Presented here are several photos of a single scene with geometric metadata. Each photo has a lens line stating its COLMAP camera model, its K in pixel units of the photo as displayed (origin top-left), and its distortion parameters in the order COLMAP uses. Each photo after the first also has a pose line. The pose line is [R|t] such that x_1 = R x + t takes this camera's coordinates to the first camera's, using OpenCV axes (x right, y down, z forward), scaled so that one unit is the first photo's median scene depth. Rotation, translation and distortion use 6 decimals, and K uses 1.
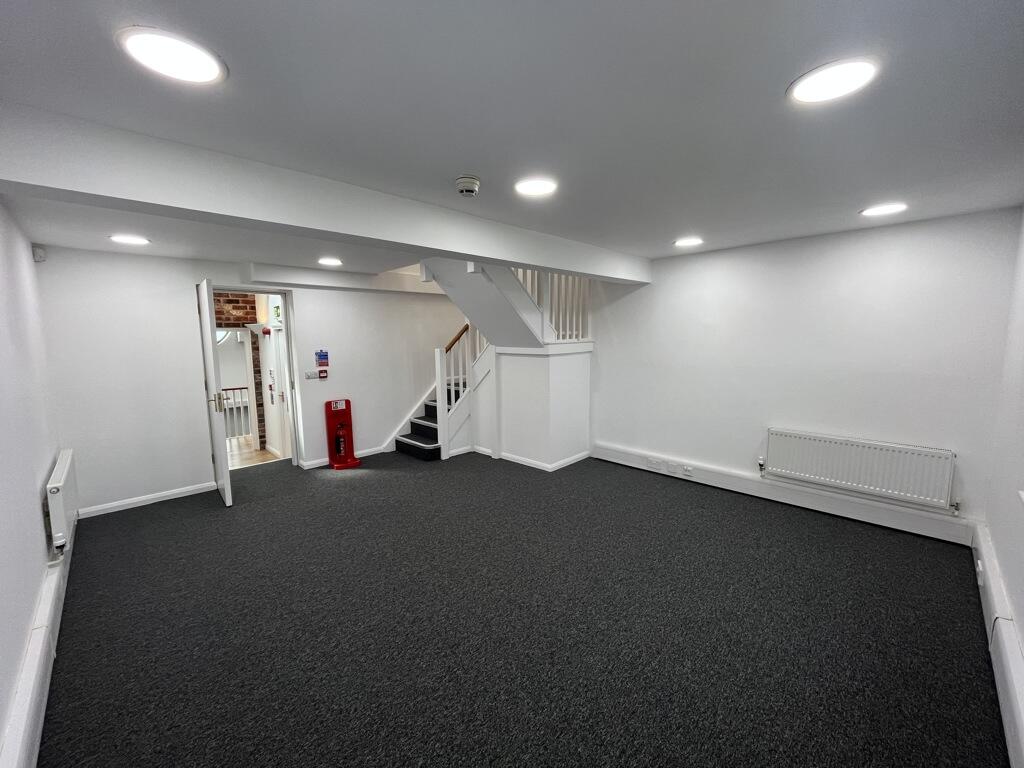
lens RADIAL K [[413.2, 0, 511.8], [0, 413.2, 386.0], [0, 0, 1]] dist [-0.000483, -0.000152]
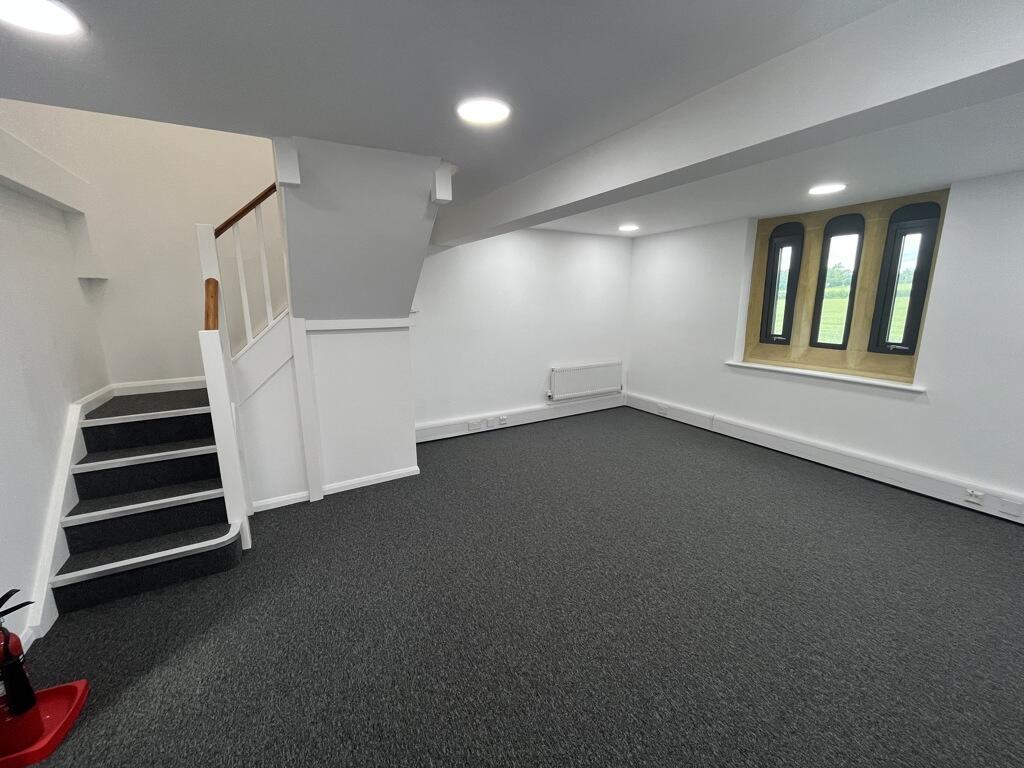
lens RADIAL K [[413.2, 0, 515.8], [0, 413.2, 379.6], [0, 0, 1]] dist [-0.000483, -0.000152]
pose [[0.263486, -0.179786, 0.947761, -0.590762], [0.122483, 0.980763, 0.151995, -0.070299], [-0.956856, 0.076036, 0.280438, 0.592674]]
